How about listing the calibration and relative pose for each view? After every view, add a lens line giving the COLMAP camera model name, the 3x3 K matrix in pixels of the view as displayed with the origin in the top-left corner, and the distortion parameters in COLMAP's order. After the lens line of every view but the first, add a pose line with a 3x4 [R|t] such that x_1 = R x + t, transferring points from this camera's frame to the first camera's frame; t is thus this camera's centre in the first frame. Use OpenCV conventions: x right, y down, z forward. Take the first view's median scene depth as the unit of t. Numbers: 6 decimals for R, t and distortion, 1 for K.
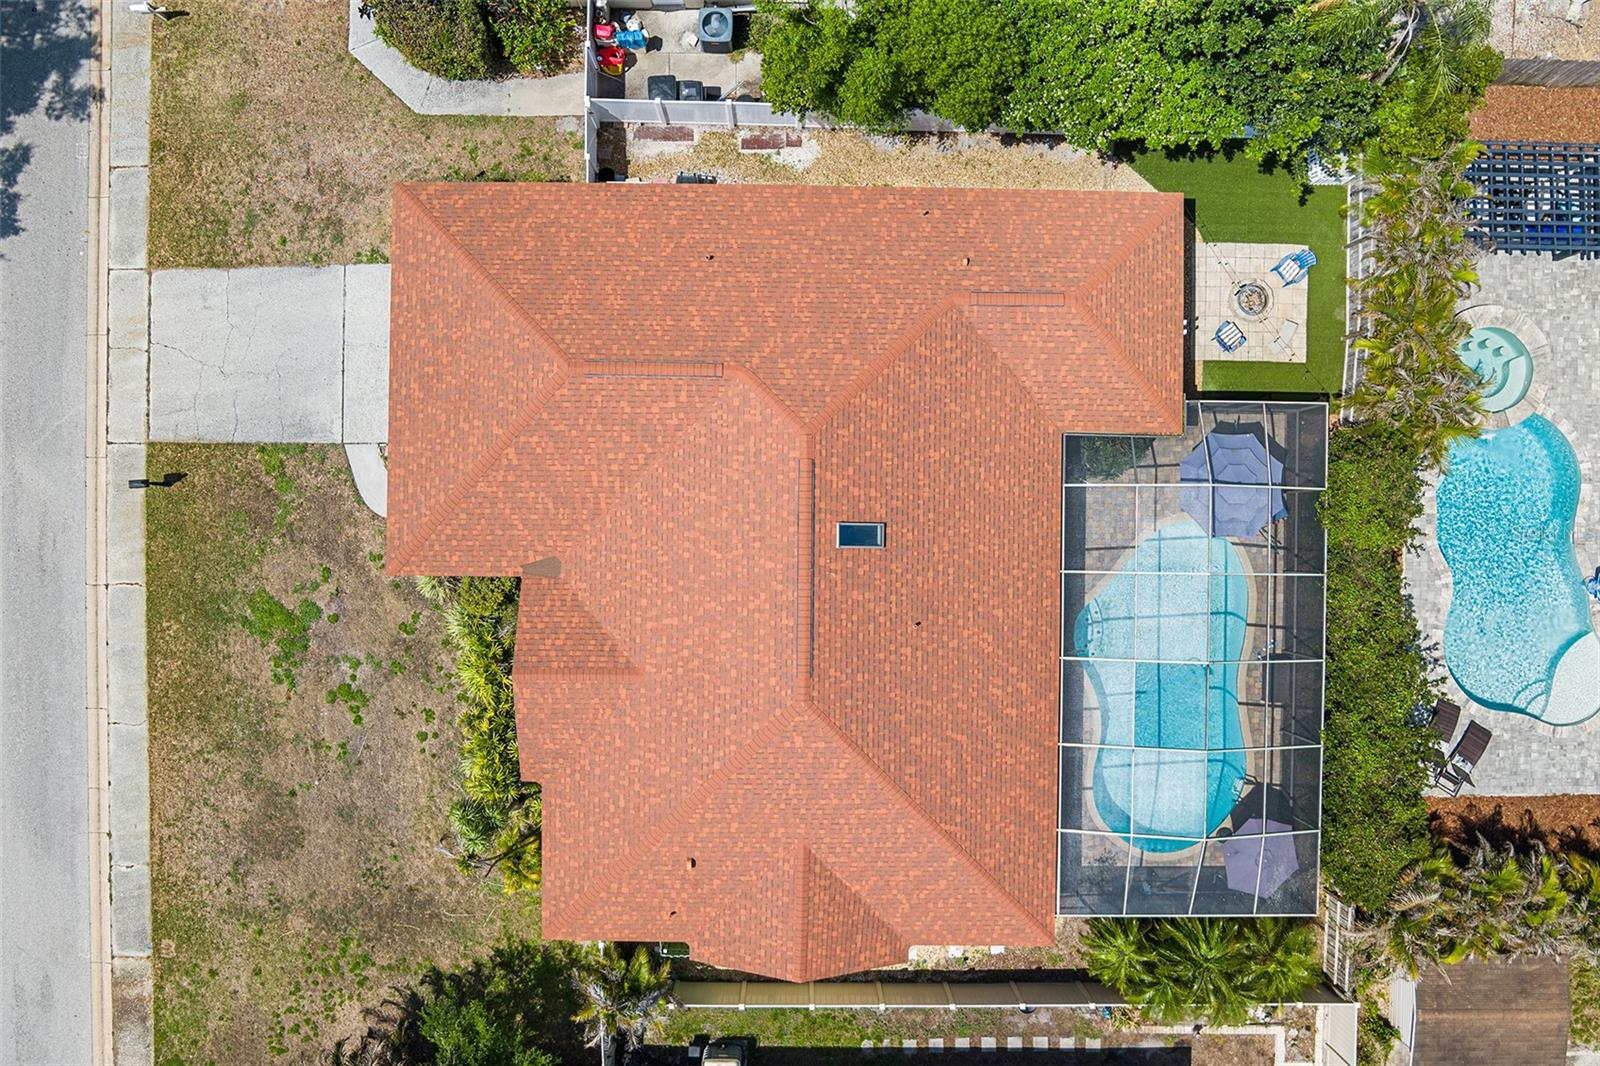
lens RADIAL K [[1311.5, 0, 800.0], [0, 1311.5, 533.0], [0, 0, 1]] dist [-0.113680, 0.102399]
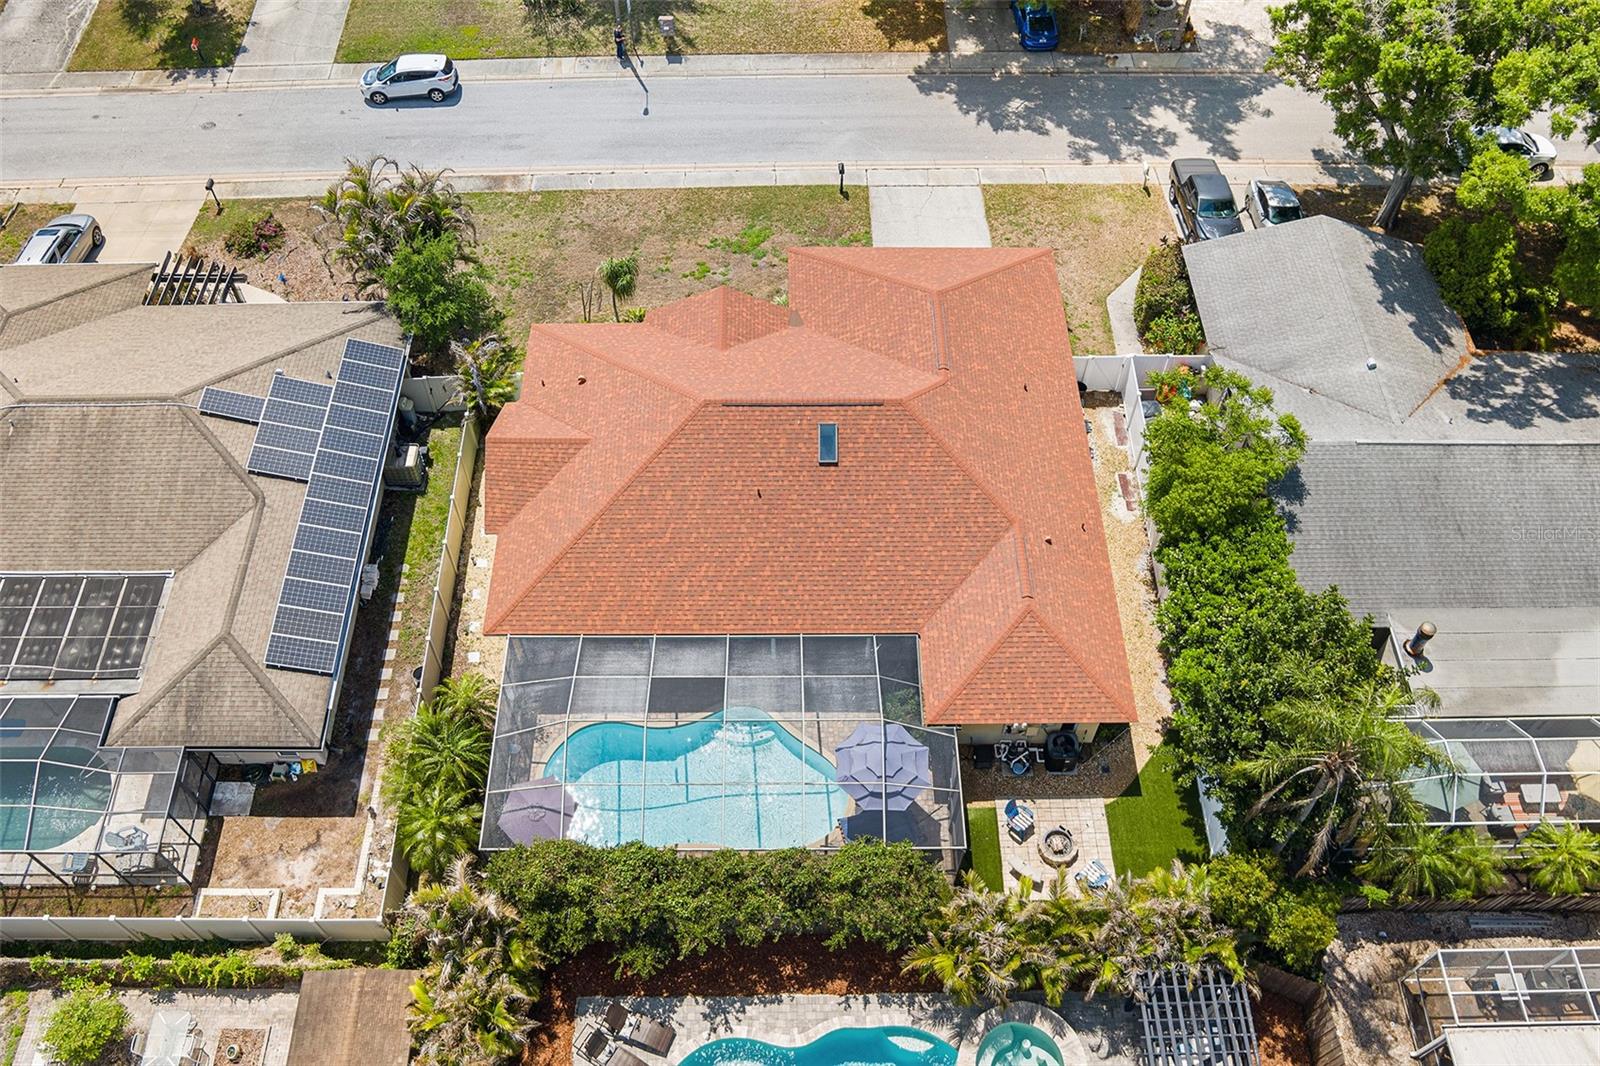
lens RADIAL K [[1311.5, 0, 800.0], [0, 1311.5, 533.0], [0, 0, 1]] dist [-0.113680, 0.102399]
pose [[0.022597, 0.804663, -0.593302, 0.765201], [-0.999688, 0.011892, -0.021946, 0.051122], [-0.010604, 0.593613, 0.804681, -0.009051]]
